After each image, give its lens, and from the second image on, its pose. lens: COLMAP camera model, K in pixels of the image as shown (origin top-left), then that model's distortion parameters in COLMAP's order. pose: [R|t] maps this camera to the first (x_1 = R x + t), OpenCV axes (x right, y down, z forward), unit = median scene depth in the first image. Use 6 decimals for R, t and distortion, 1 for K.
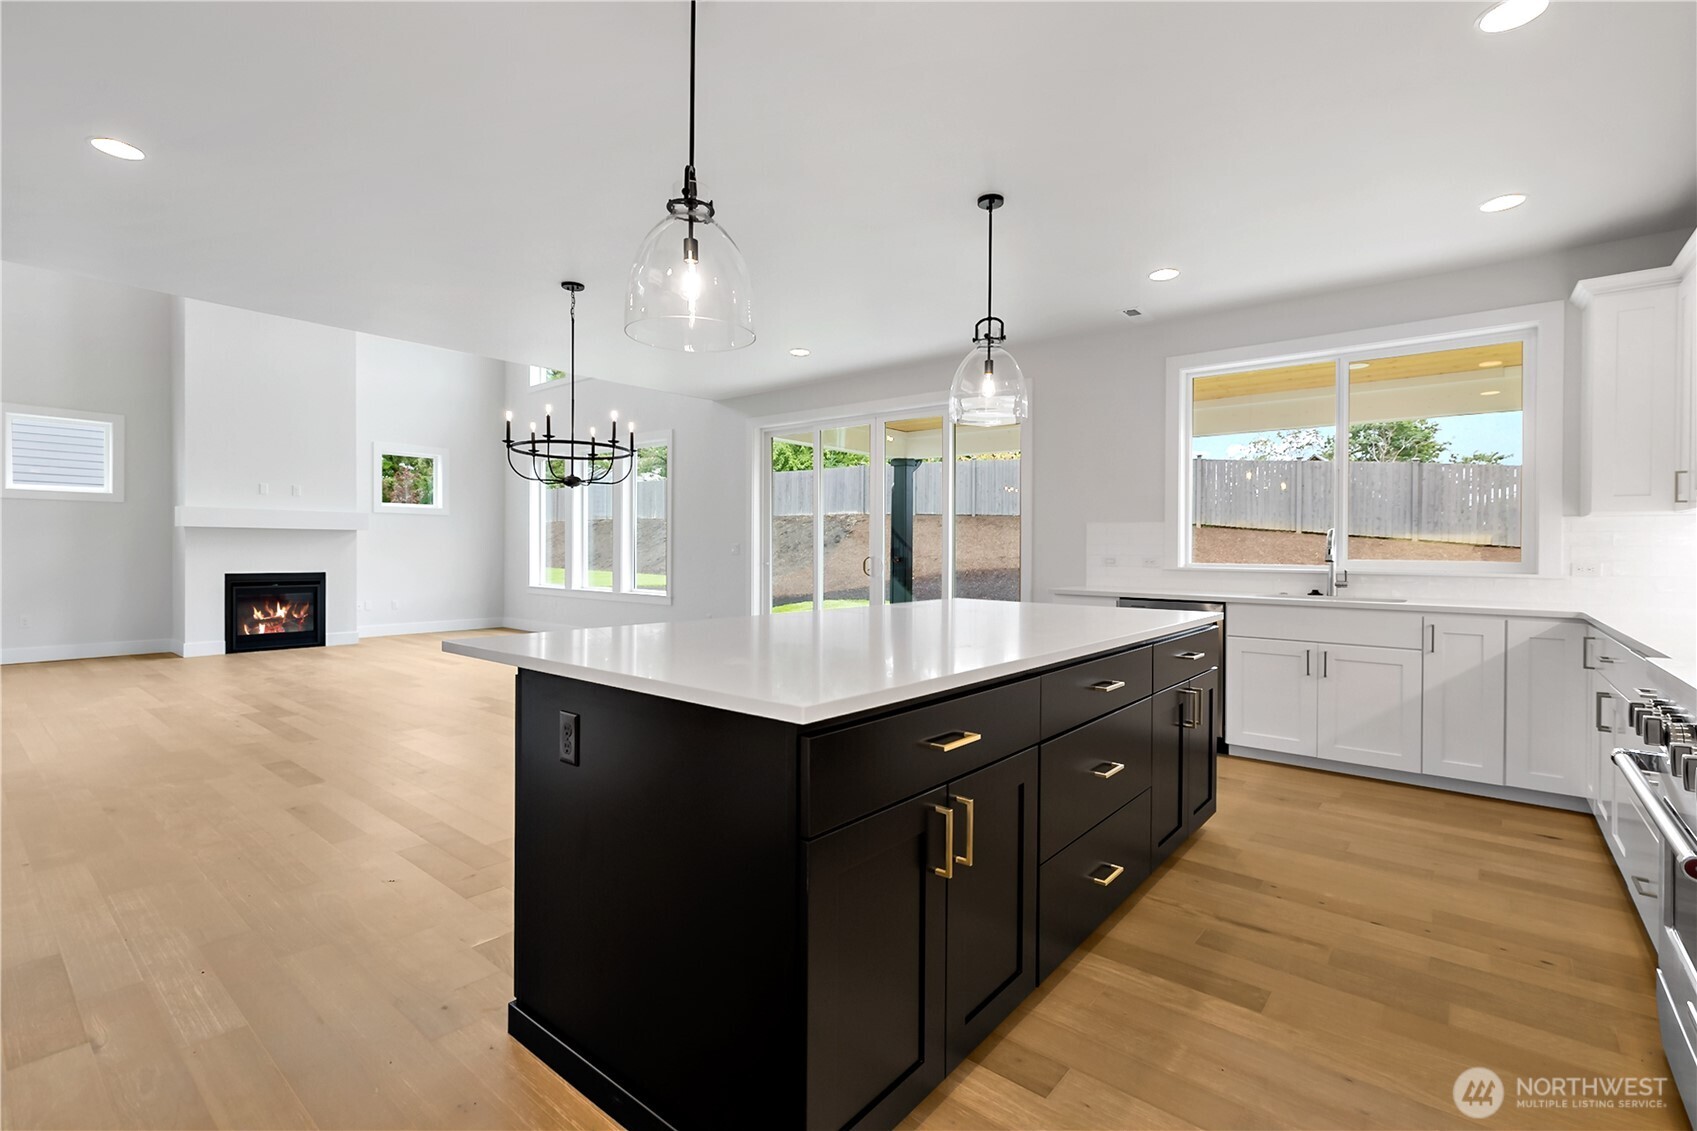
lens RADIAL K [[765.0, 0, 855.4], [0, 765.0, 552.1], [0, 0, 1]] dist [0.002619, 0.000341]
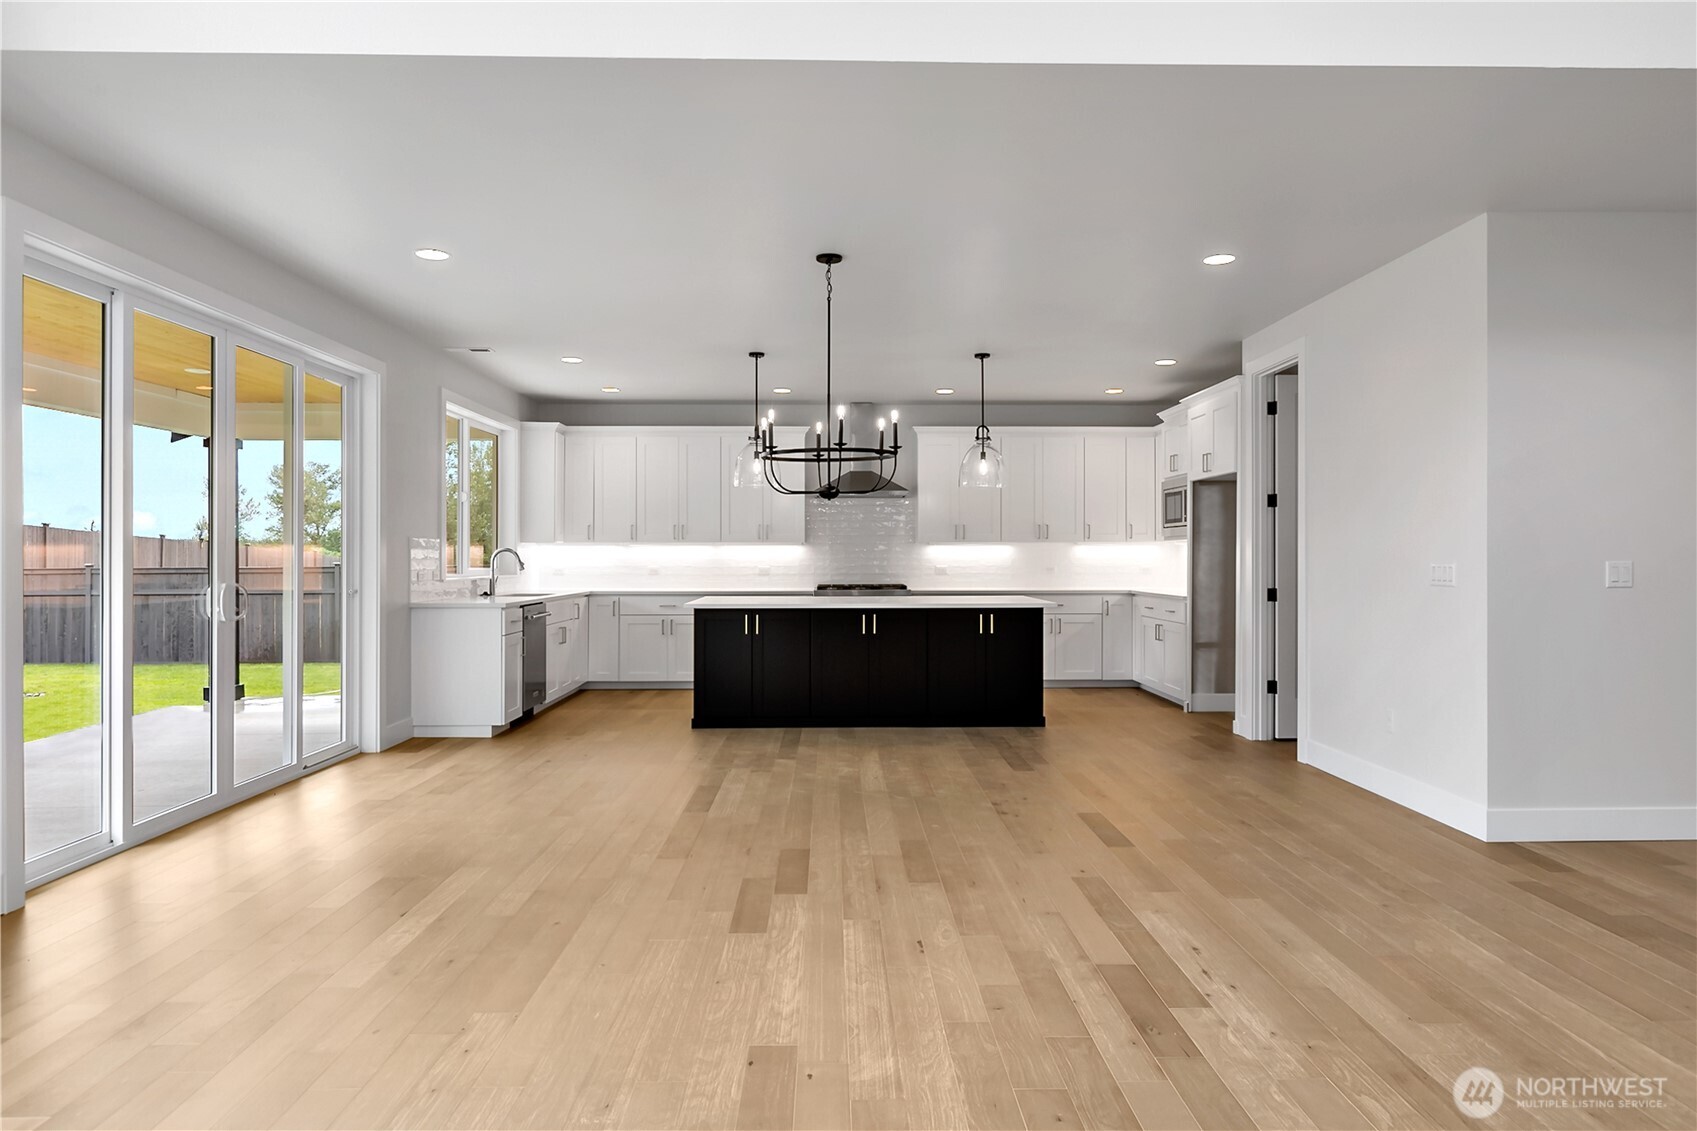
lens RADIAL K [[1064.9, 0, 847.8], [0, 1064.9, 564.1], [0, 0, 1]] dist [-0.002915, 0.000600]
pose [[-0.645782, -0.016149, 0.763351, -1.696683], [-0.002934, 0.999821, 0.018669, -0.049352], [-0.763516, 0.009817, -0.645714, 2.315657]]
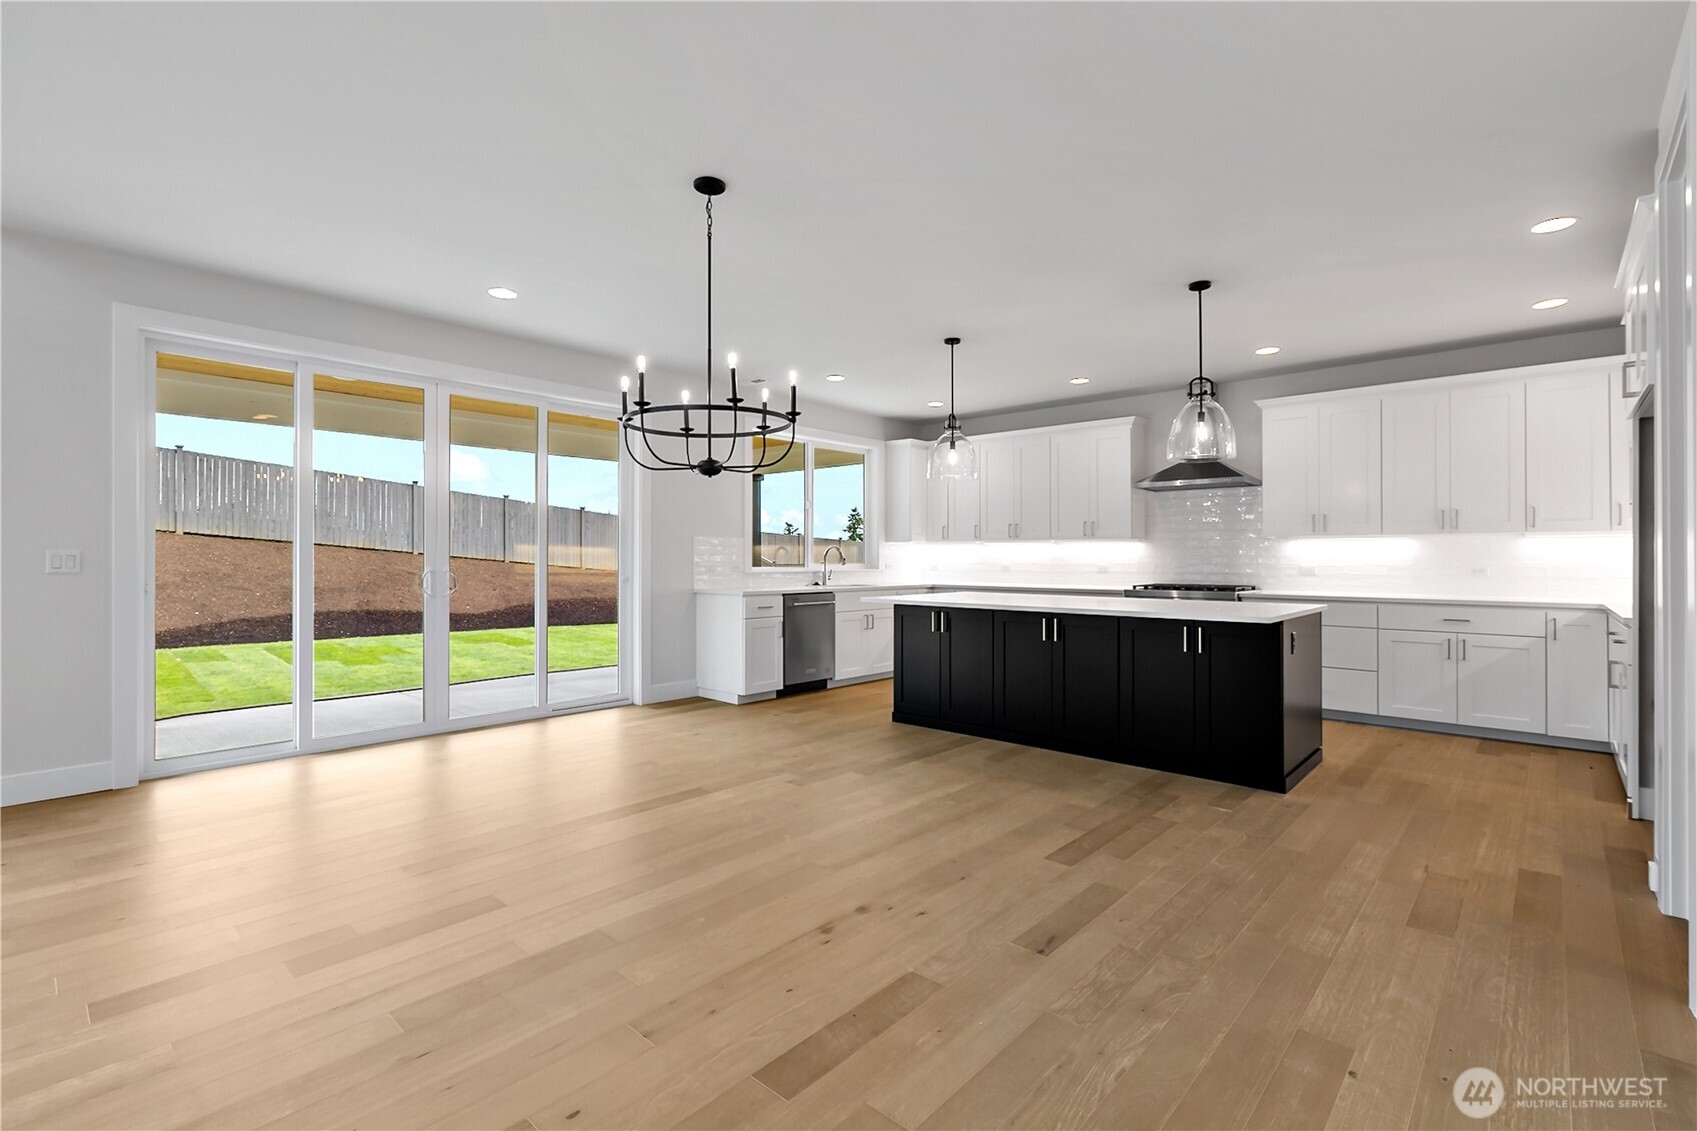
lens RADIAL K [[765.0, 0, 851.9], [0, 765.0, 554.8], [0, 0, 1]] dist [0.002619, 0.000341]
pose [[0.052210, -0.005418, 0.998621, -1.408055], [0.002580, 0.999983, 0.005291, -0.024082], [-0.998633, 0.002300, 0.052223, 1.119981]]
